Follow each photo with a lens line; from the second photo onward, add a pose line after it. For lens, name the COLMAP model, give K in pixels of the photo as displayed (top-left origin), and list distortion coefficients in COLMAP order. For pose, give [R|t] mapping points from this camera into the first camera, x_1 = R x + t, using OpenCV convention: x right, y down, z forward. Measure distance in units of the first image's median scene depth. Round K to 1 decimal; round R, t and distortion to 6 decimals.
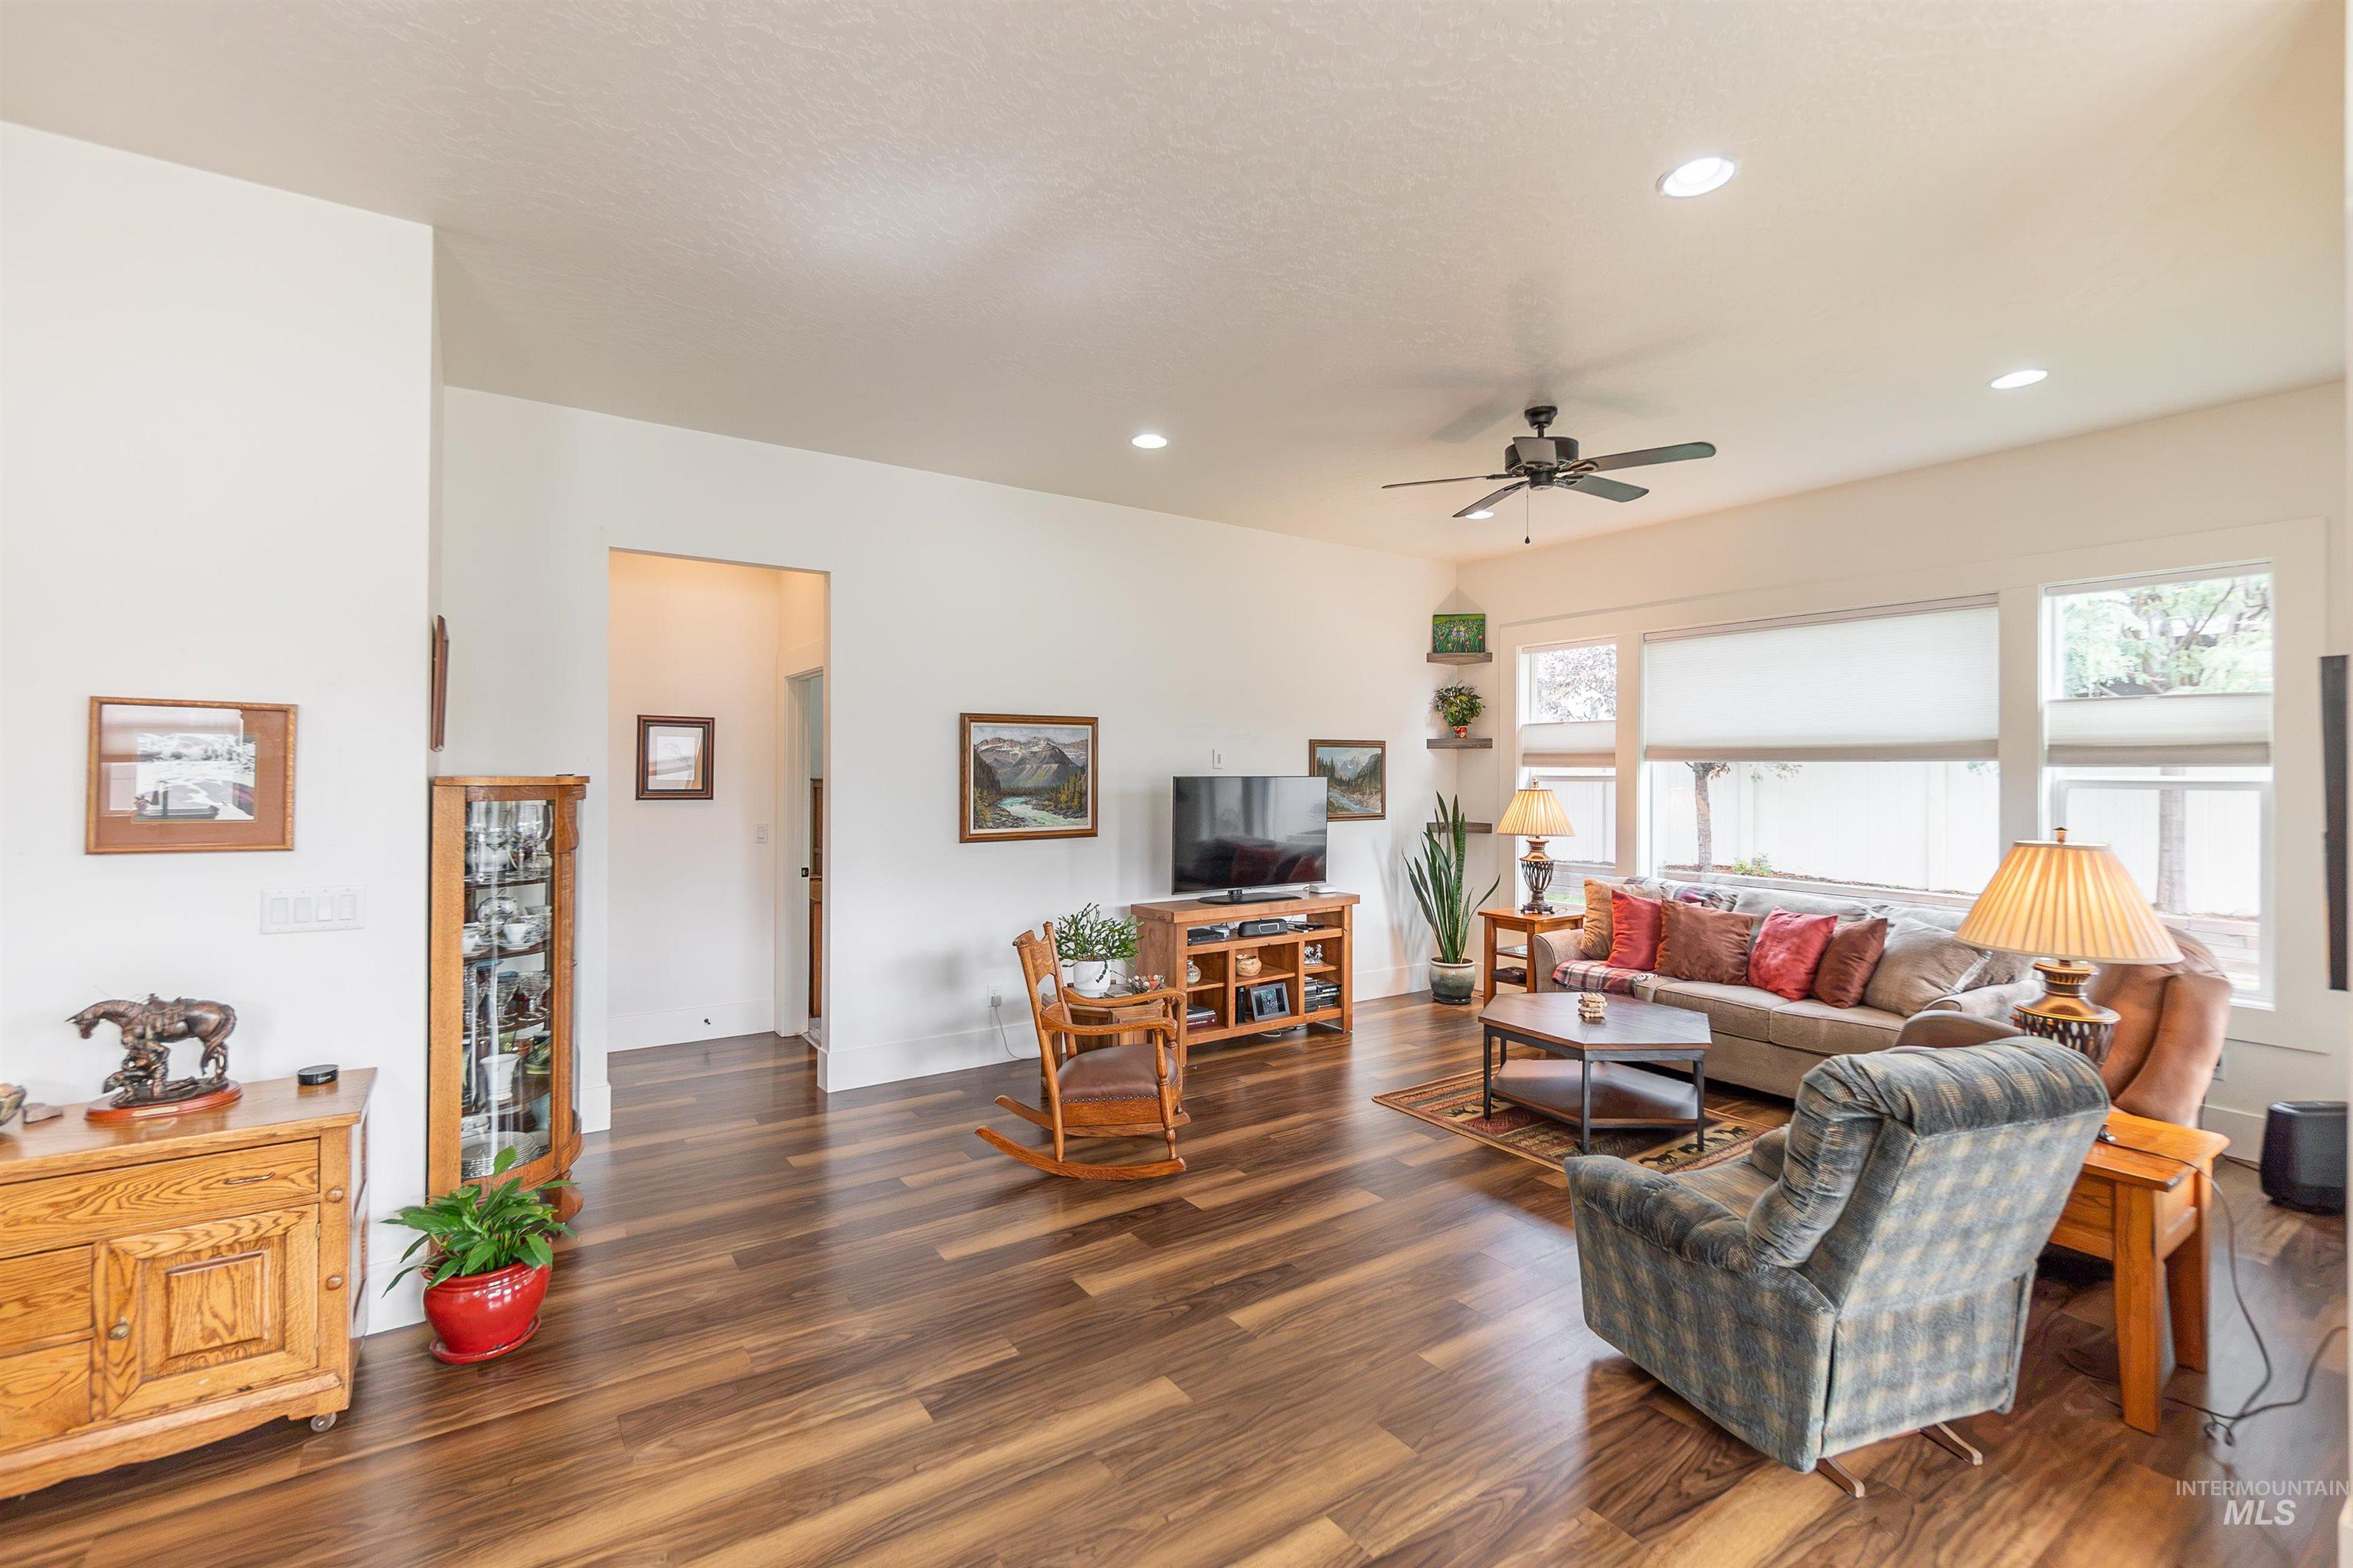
lens RADIAL K [[1019.0, 0, 1175.5], [0, 1019.0, 767.5], [0, 0, 1]] dist [-0.001109, -0.000319]
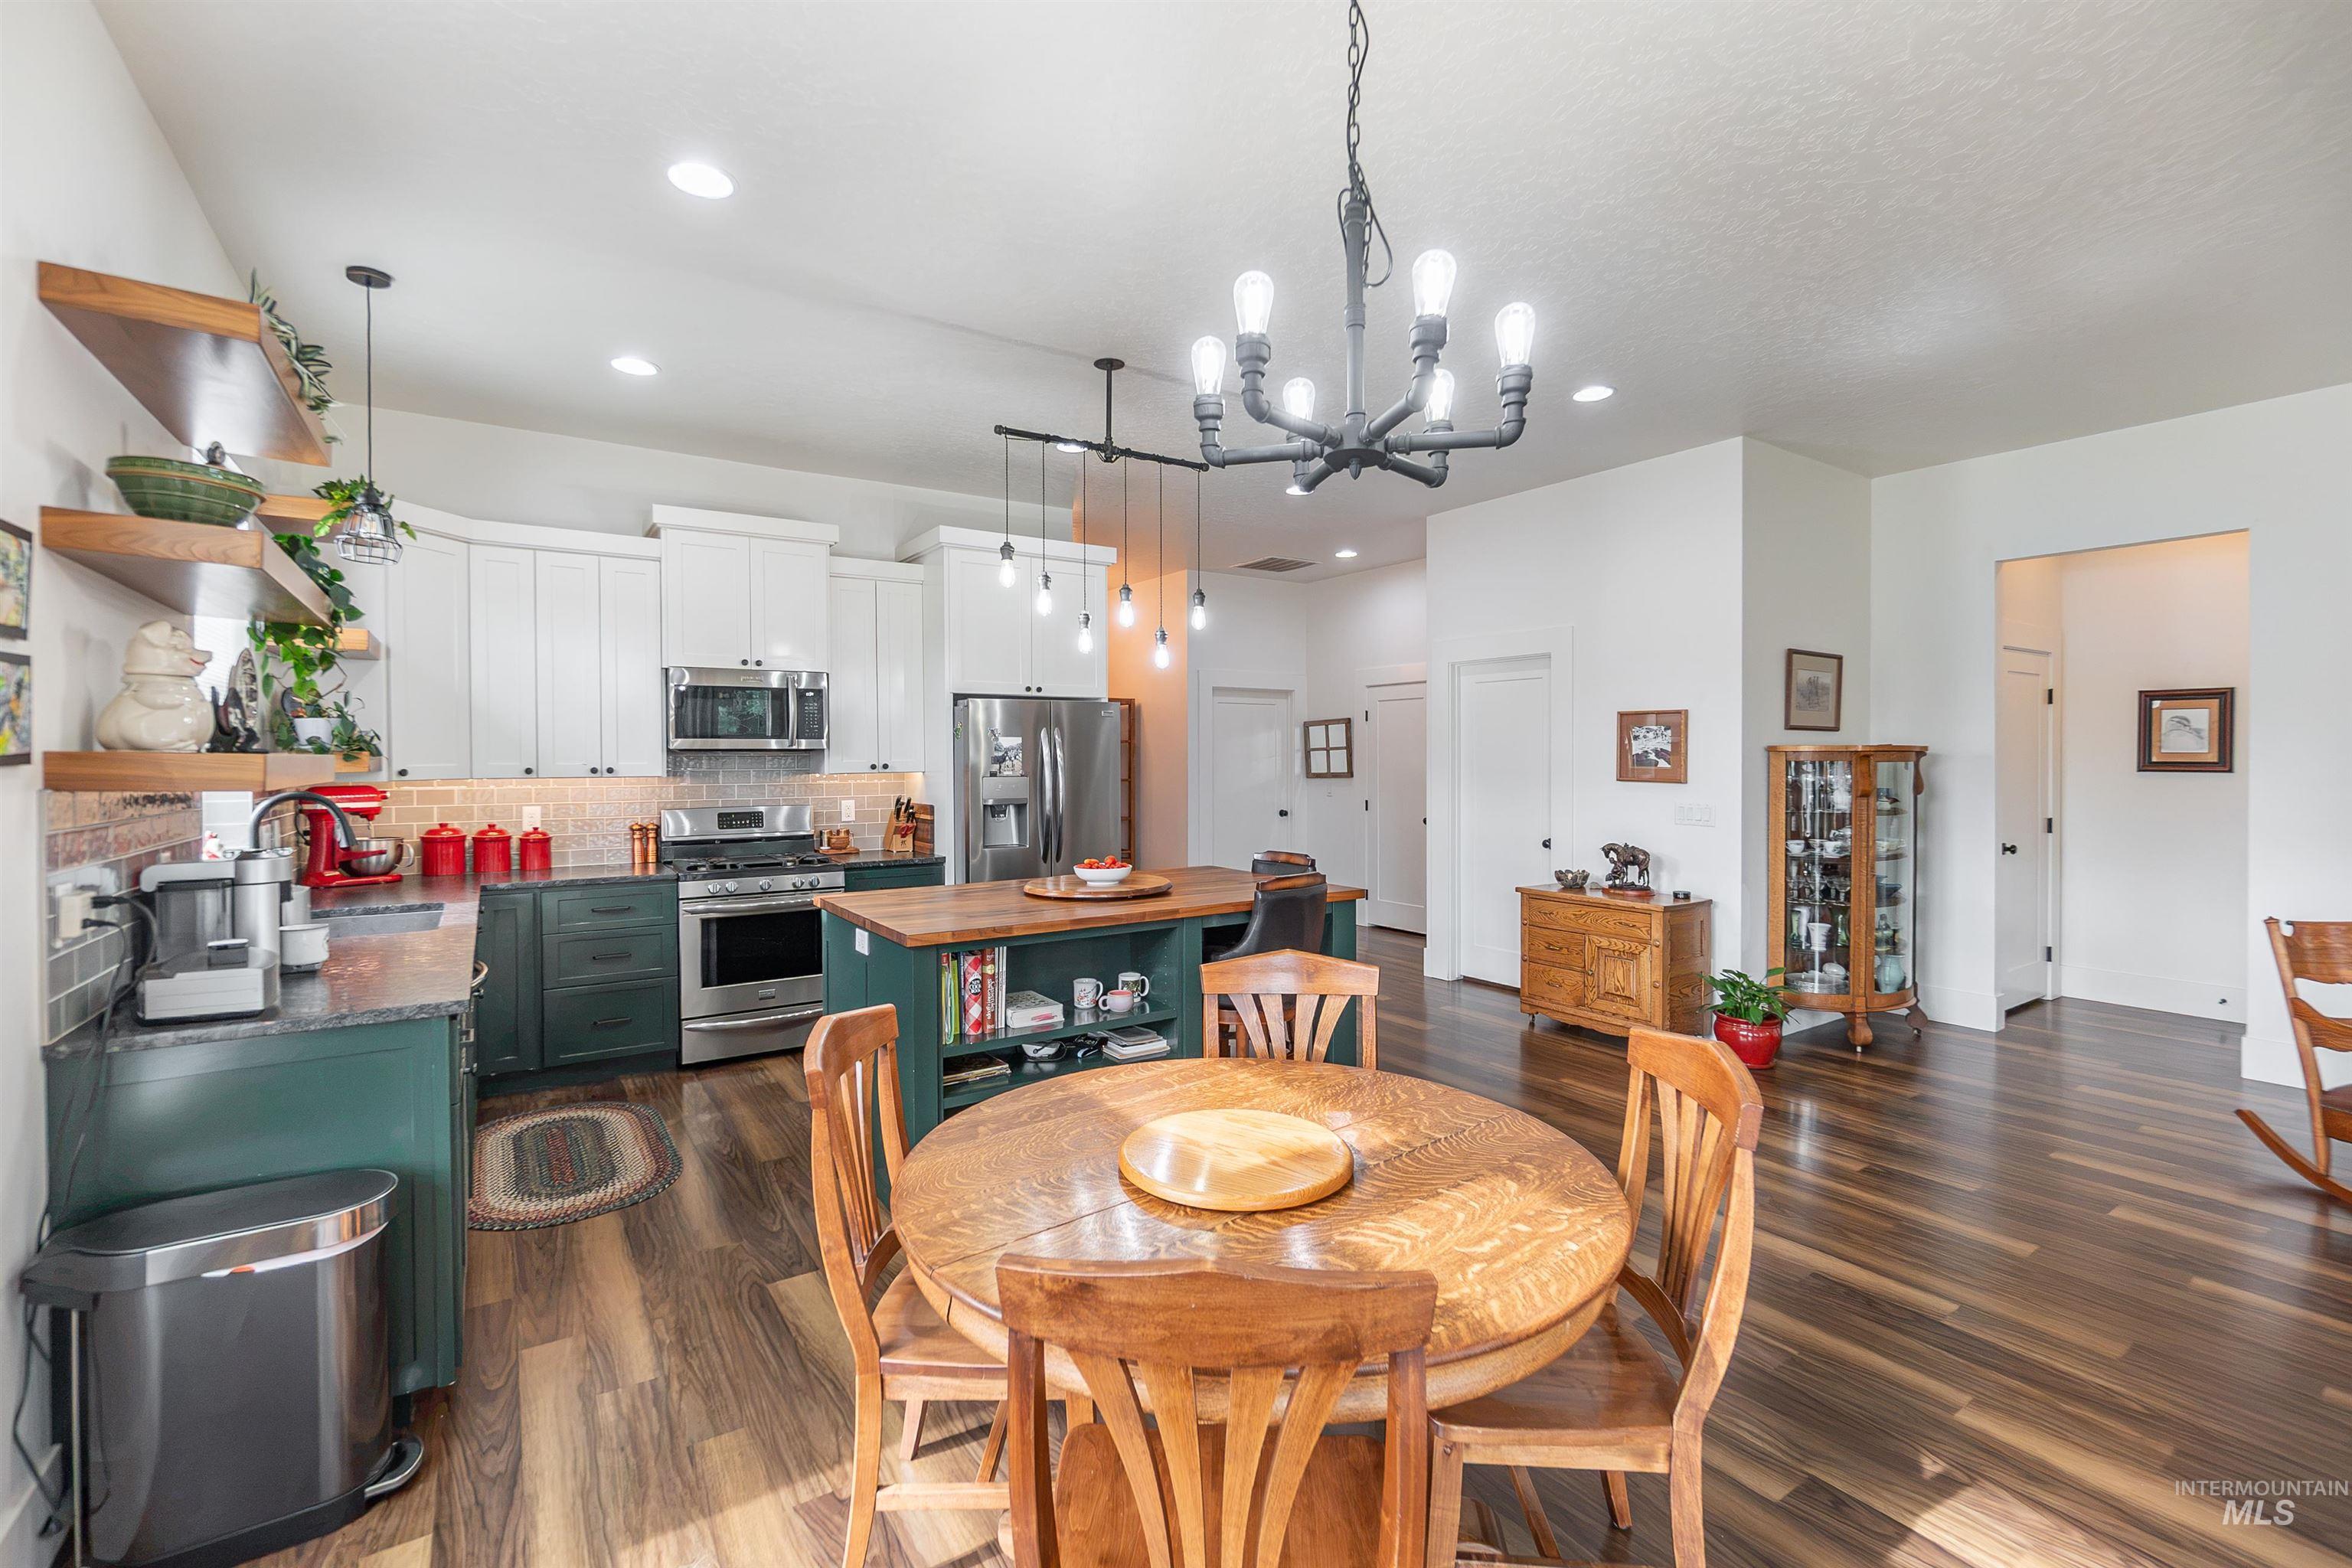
lens RADIAL K [[1018.6, 0, 1182.3], [0, 1018.6, 766.7], [0, 0, 1]] dist [-0.001109, -0.000319]
pose [[-0.012010, 0.004430, -0.999918, 0.561863], [0.005441, 0.999976, 0.004365, 0.017867], [0.999913, -0.005388, -0.012034, 0.022182]]
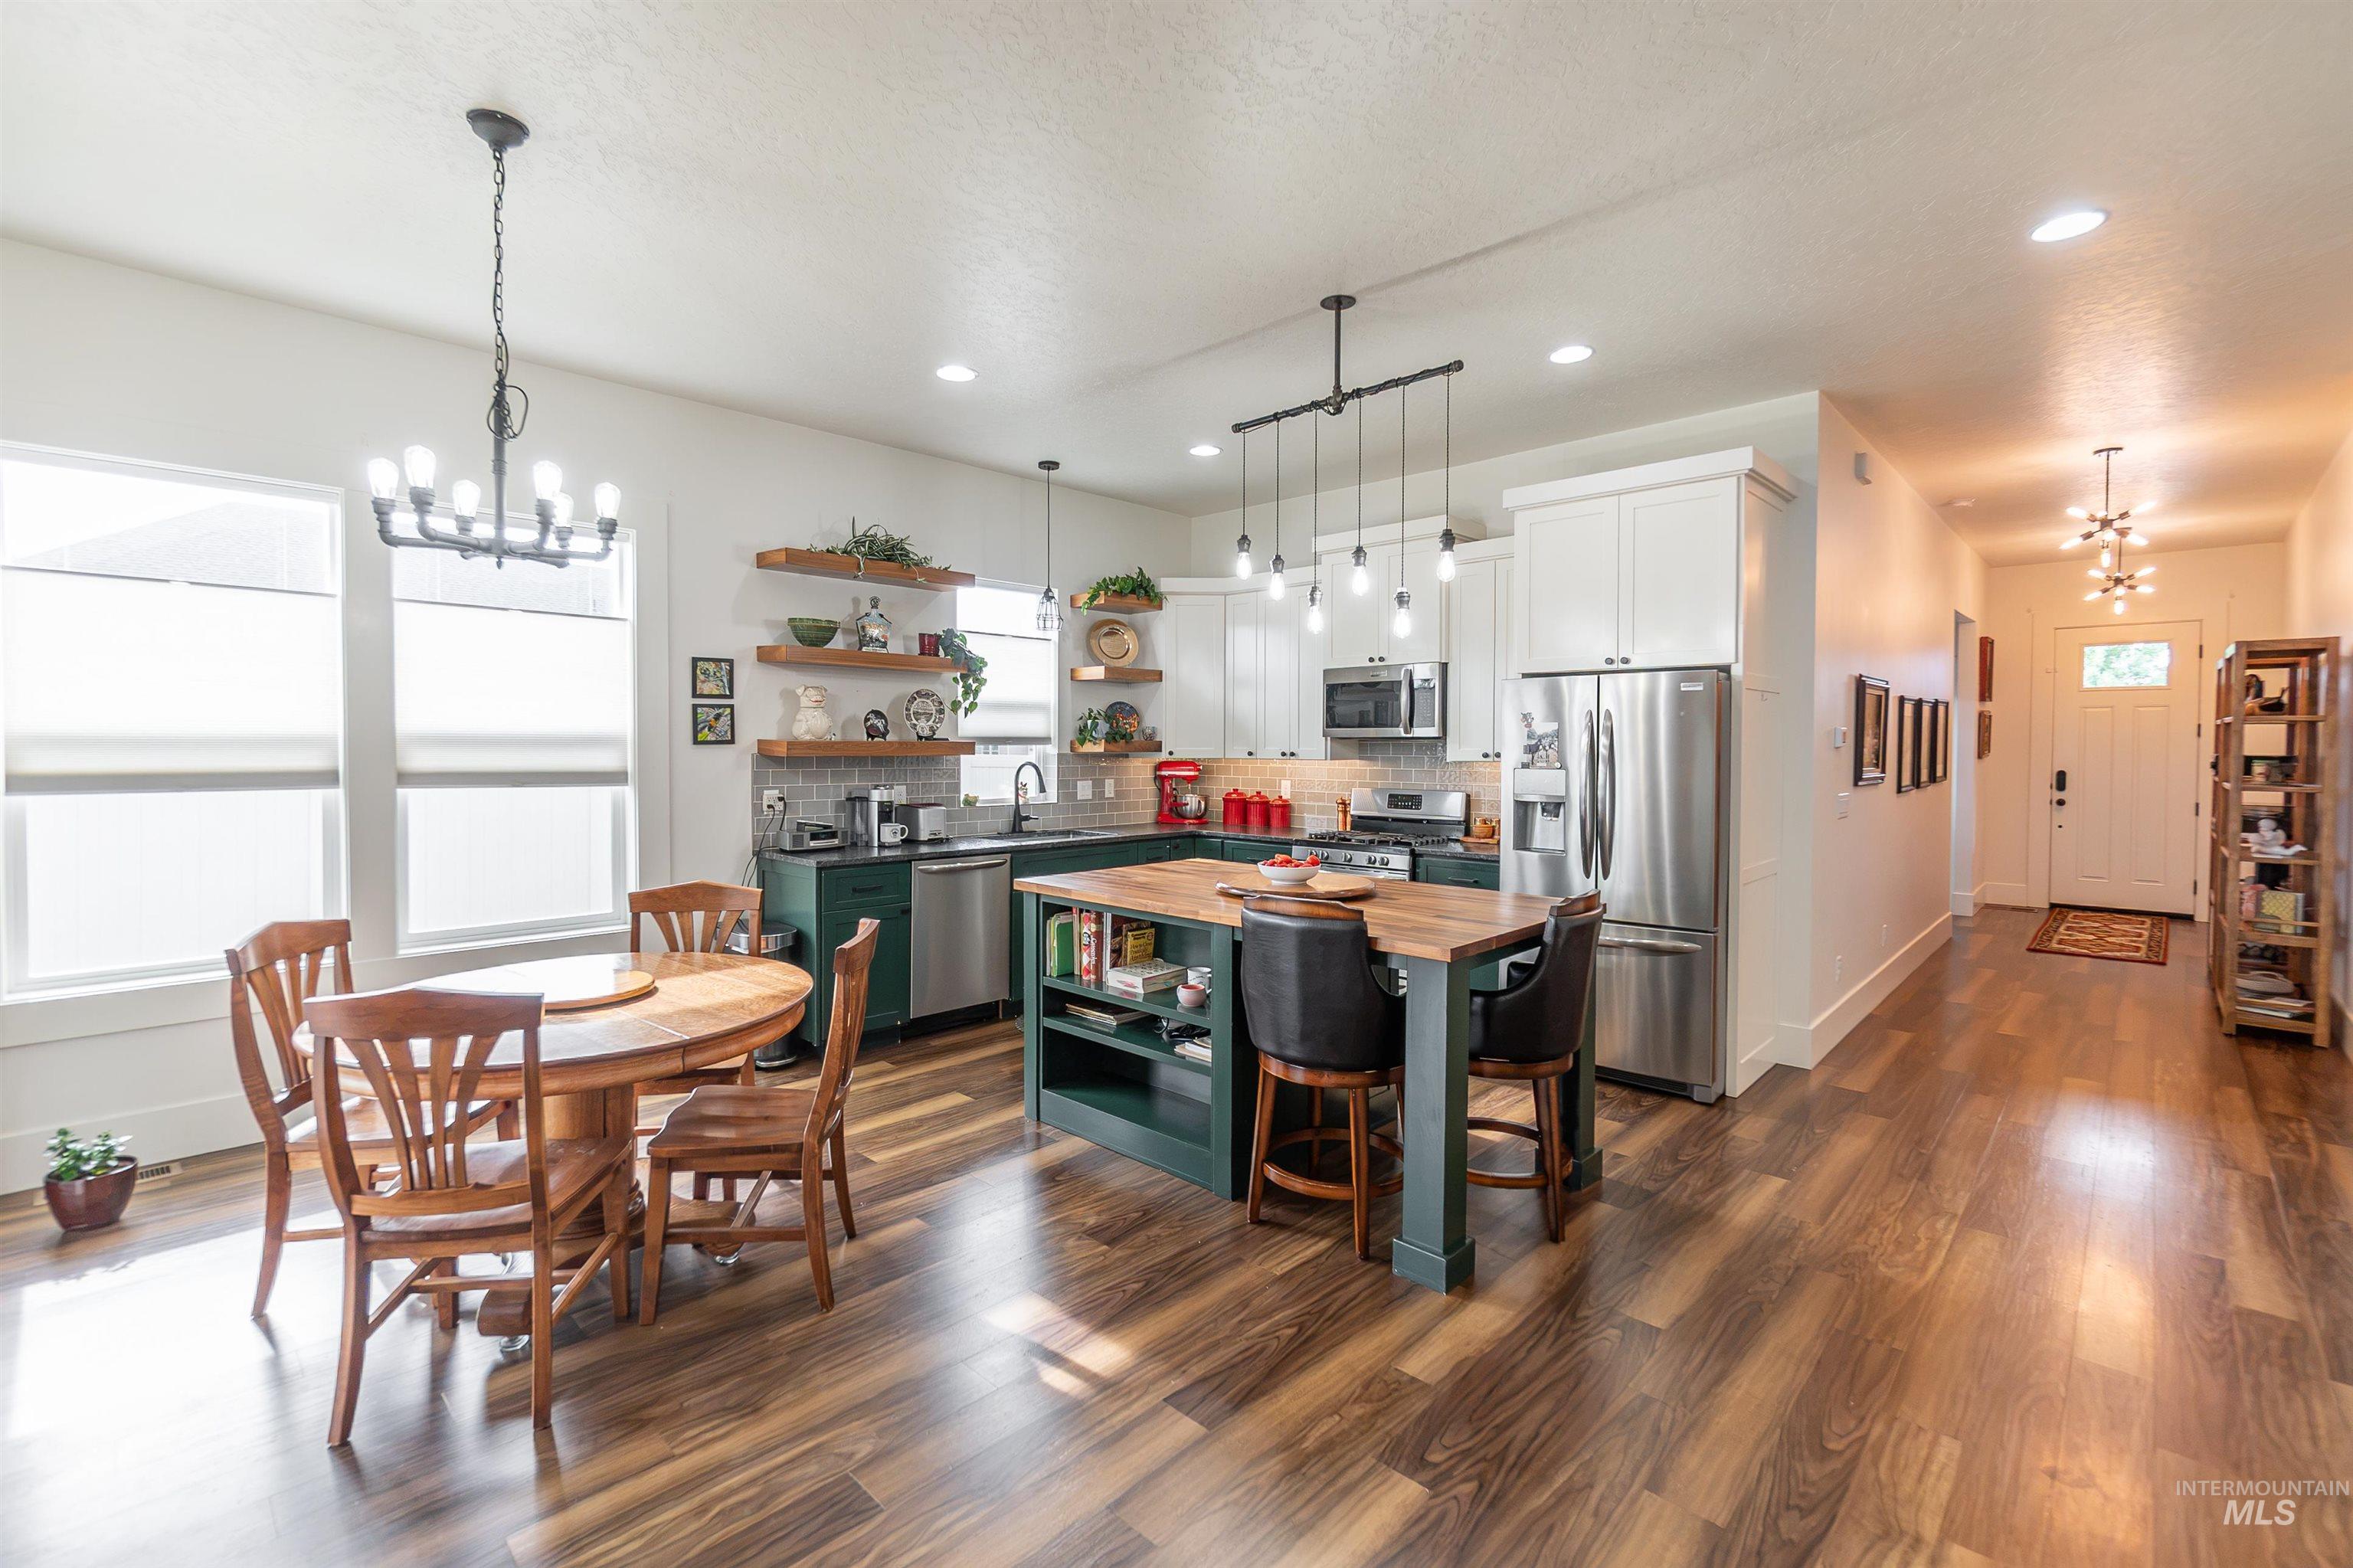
lens RADIAL K [[1019.0, 0, 1176.1], [0, 1019.0, 766.6], [0, 0, 1]] dist [-0.001109, -0.000319]
pose [[-0.978357, -0.004594, -0.206872, 0.037531], [-0.009047, 0.999747, 0.020583, 0.013892], [0.206725, 0.022009, -0.978152, 0.606928]]
